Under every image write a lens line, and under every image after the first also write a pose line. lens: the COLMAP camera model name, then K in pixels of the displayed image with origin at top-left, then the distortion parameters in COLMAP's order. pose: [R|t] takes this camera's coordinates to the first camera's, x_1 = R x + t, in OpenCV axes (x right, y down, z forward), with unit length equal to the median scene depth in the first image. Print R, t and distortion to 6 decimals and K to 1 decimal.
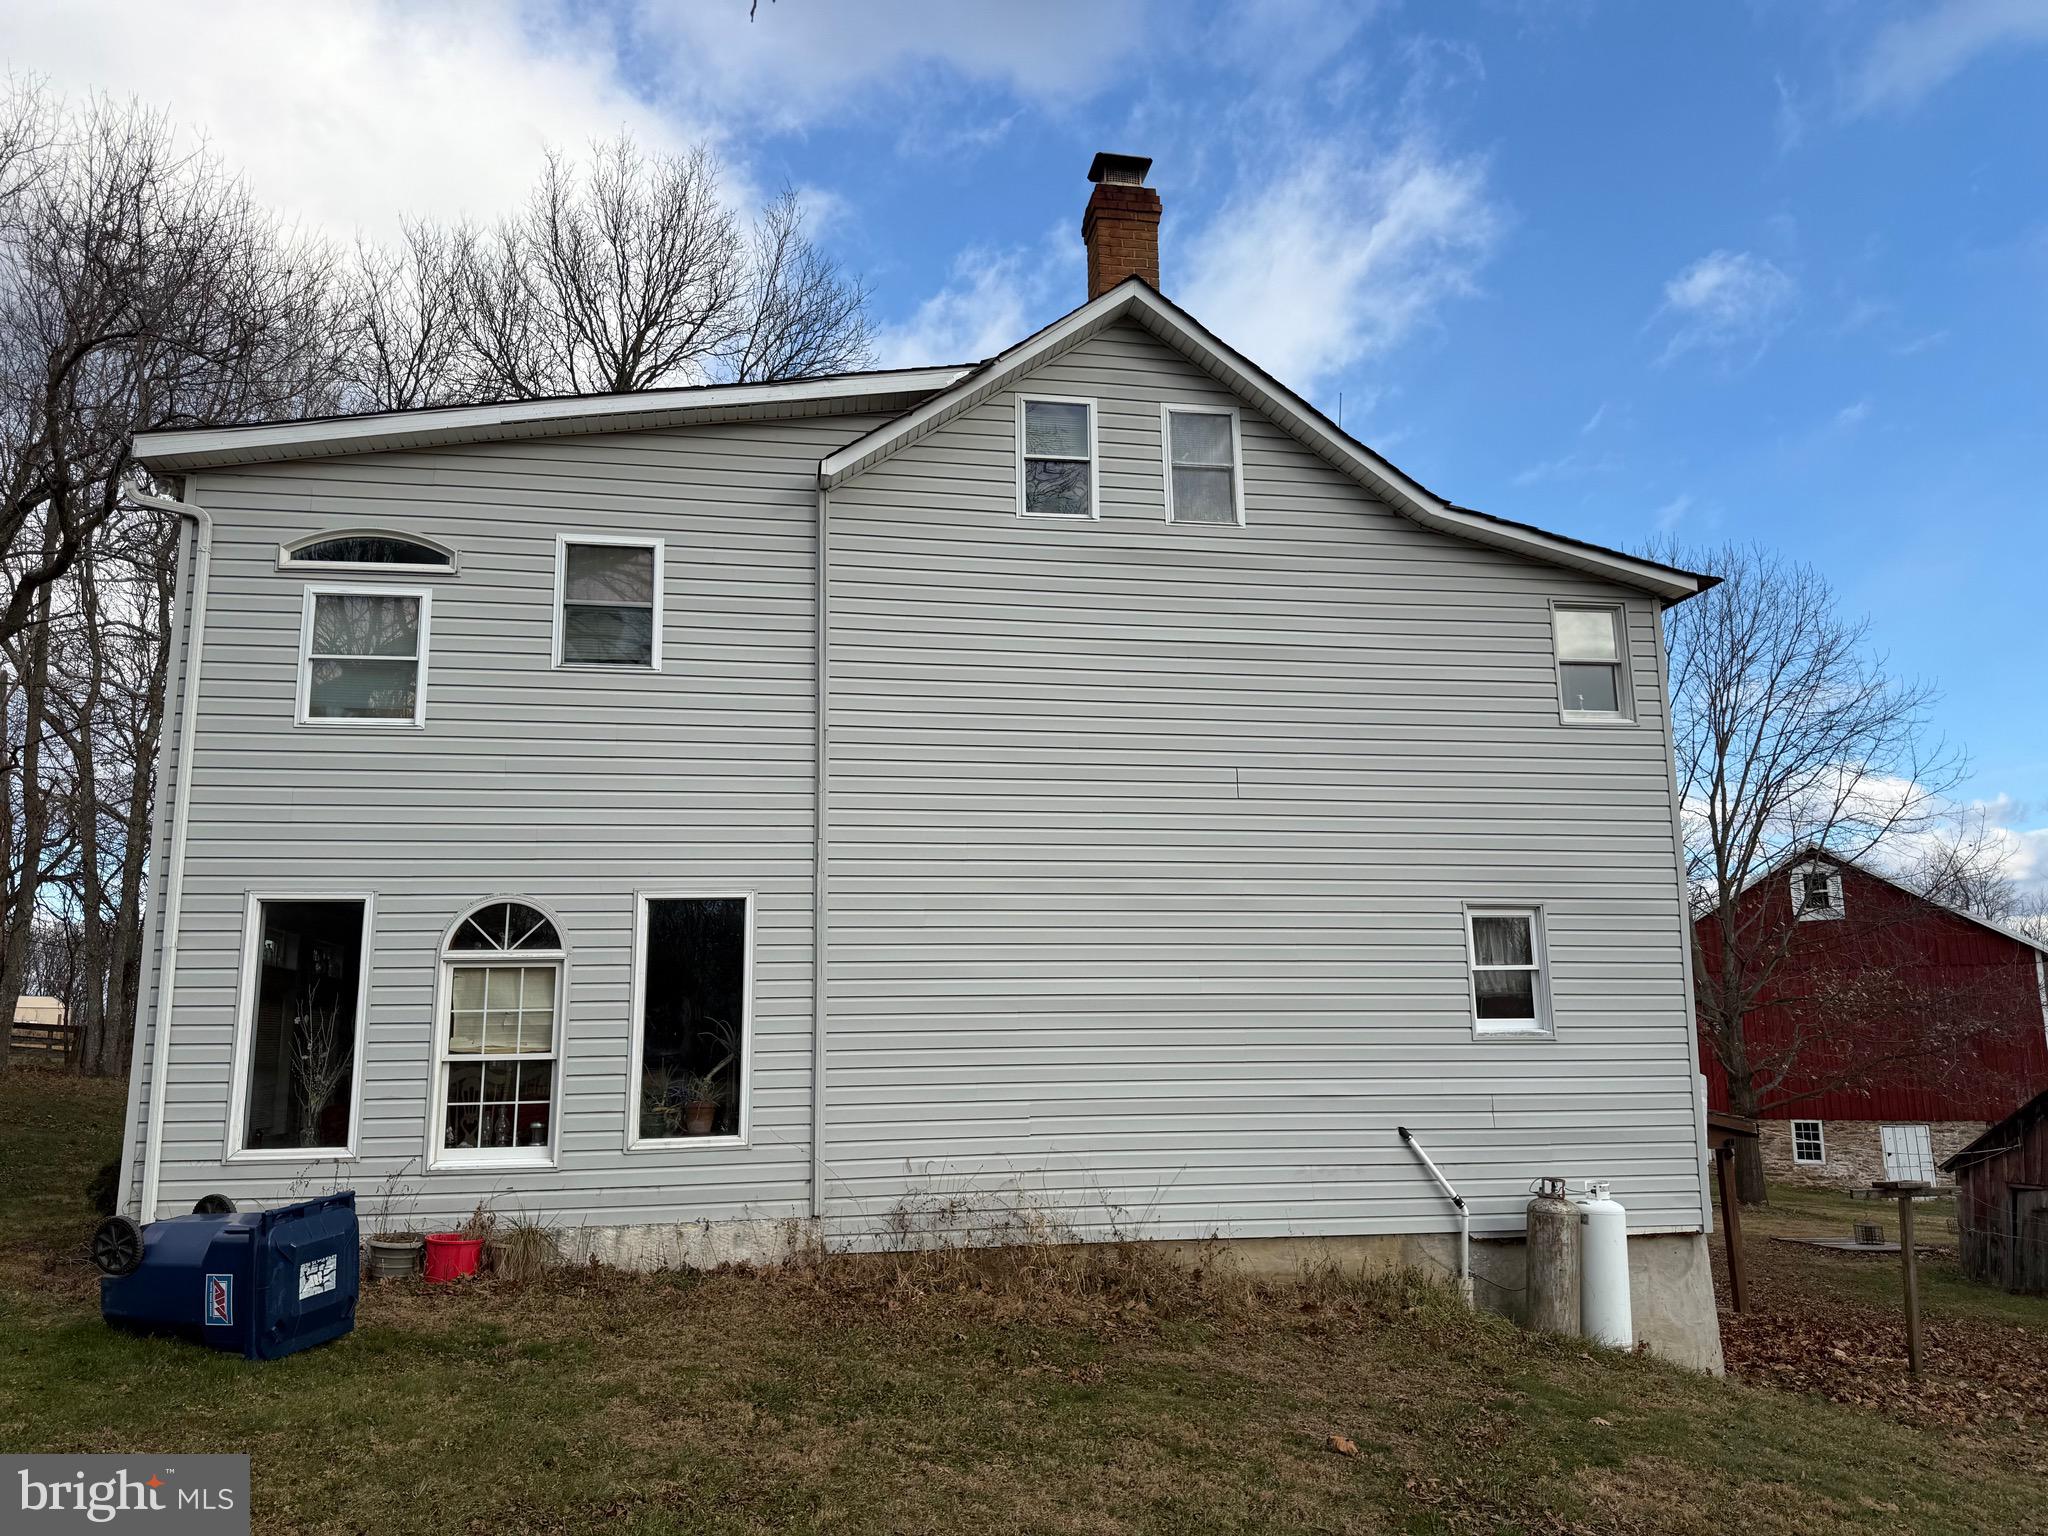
lens RADIAL K [[1467.9, 0, 1021.6], [0, 1467.9, 772.7], [0, 0, 1]] dist [0.053384, -0.043910]
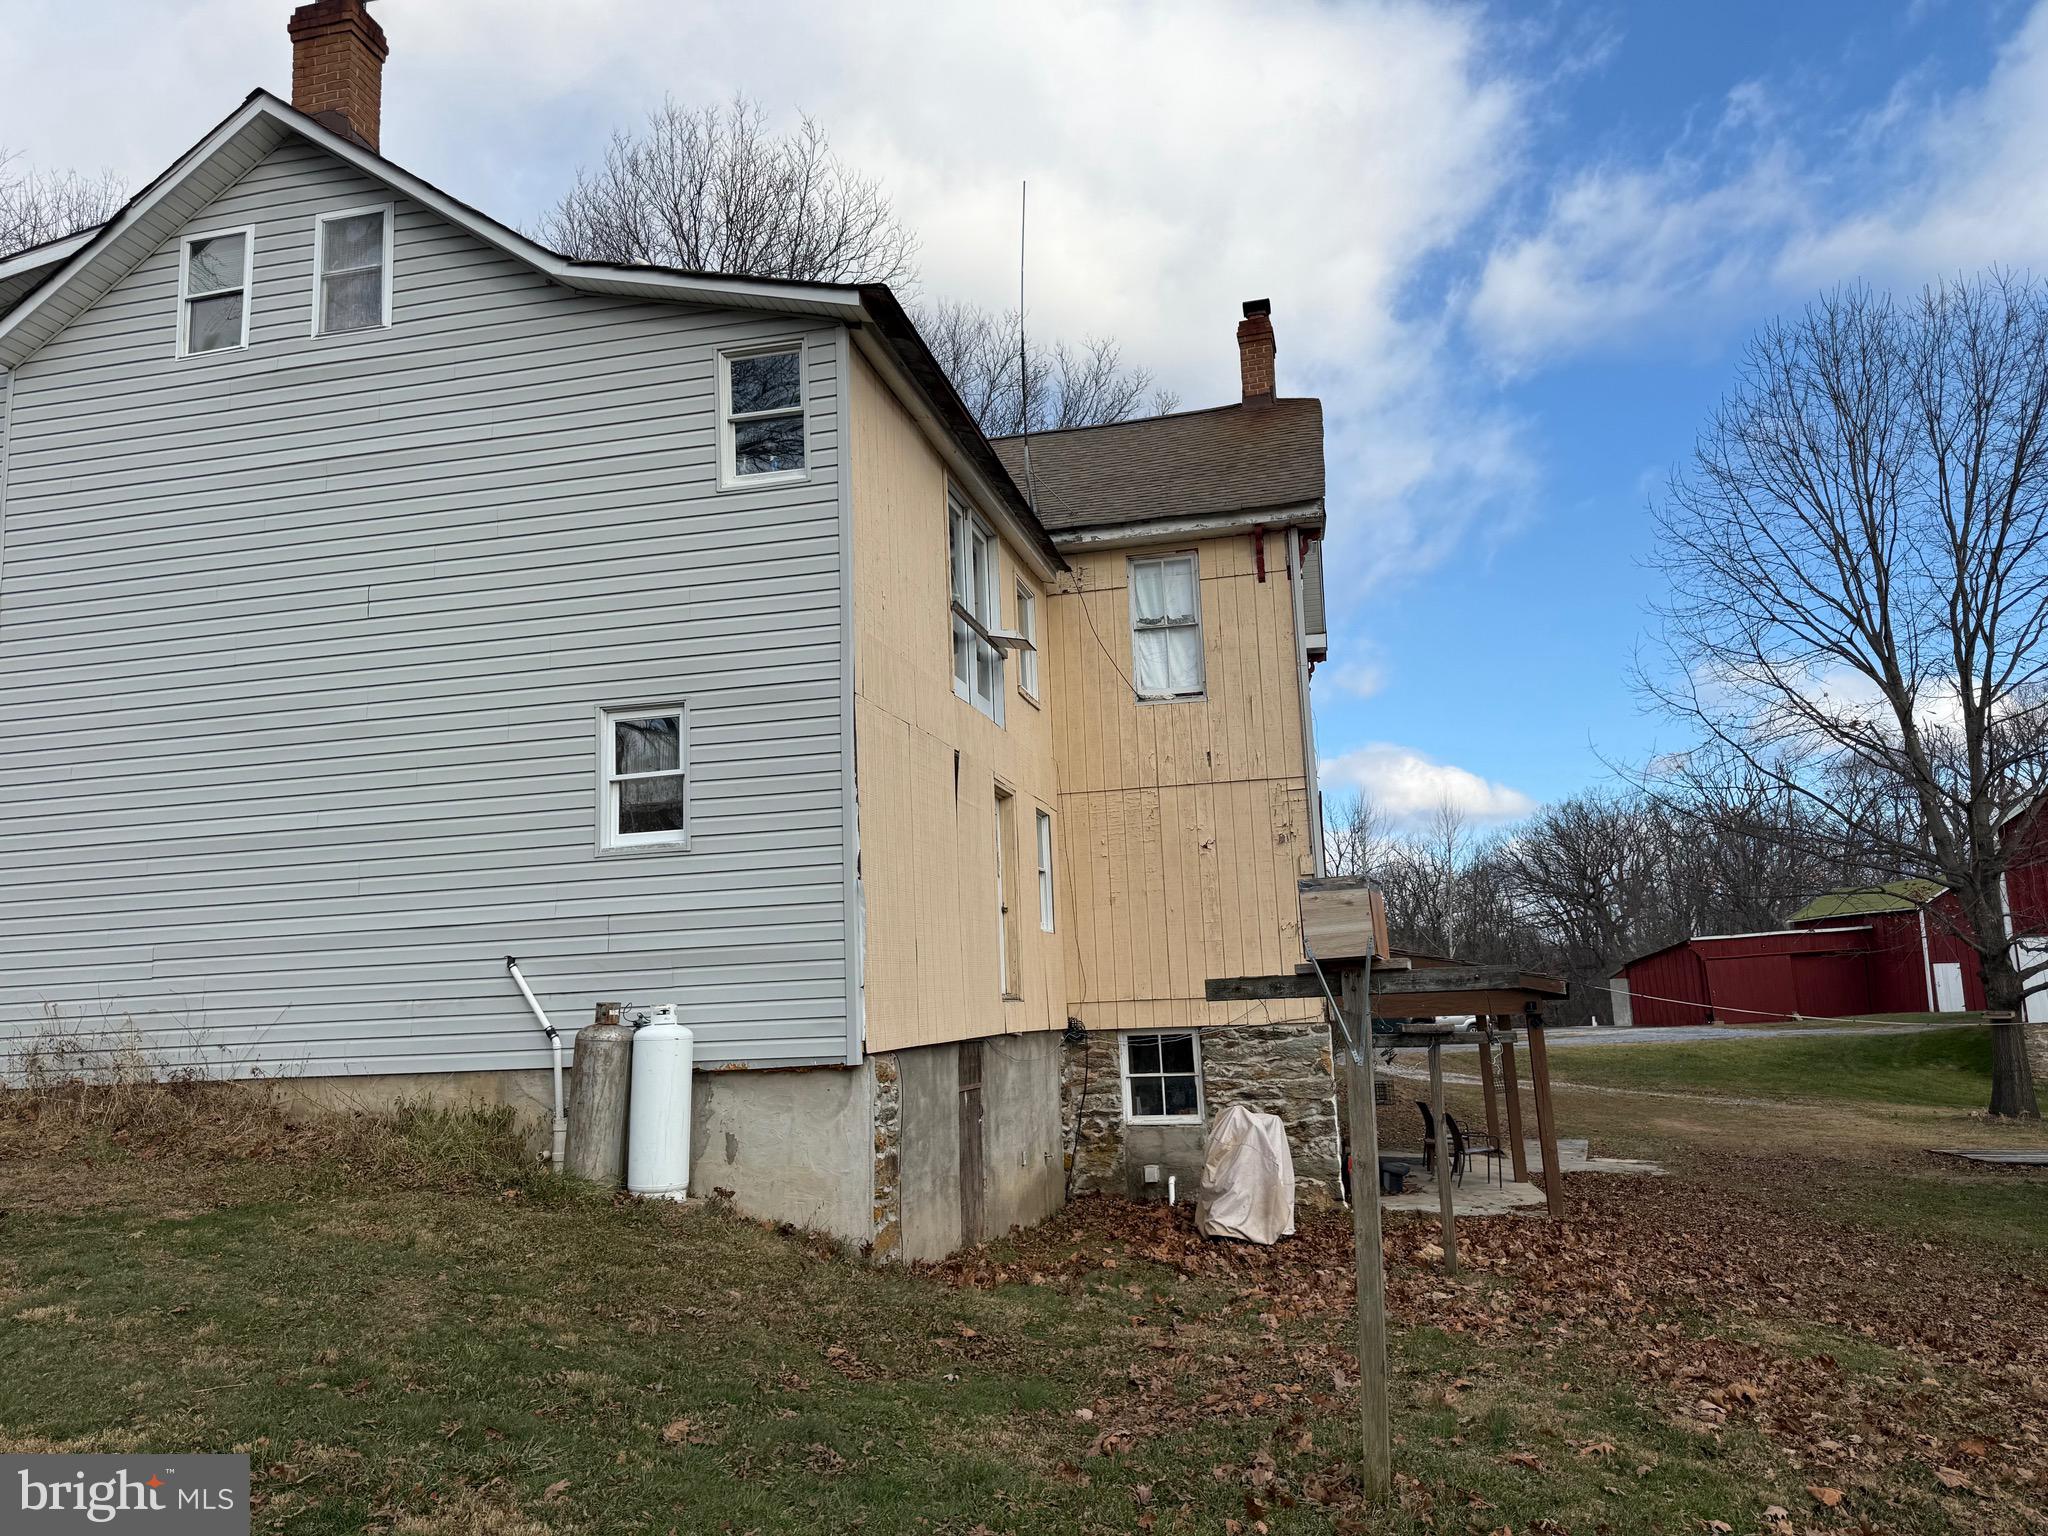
lens RADIAL K [[1467.9, 0, 1026.5], [0, 1467.9, 778.9], [0, 0, 1]] dist [0.053384, -0.043910]
pose [[0.923975, -0.085345, -0.372809, 0.876804], [0.098236, 0.995040, 0.015680, 0.145291], [0.369621, -0.051111, 0.927776, 0.274350]]
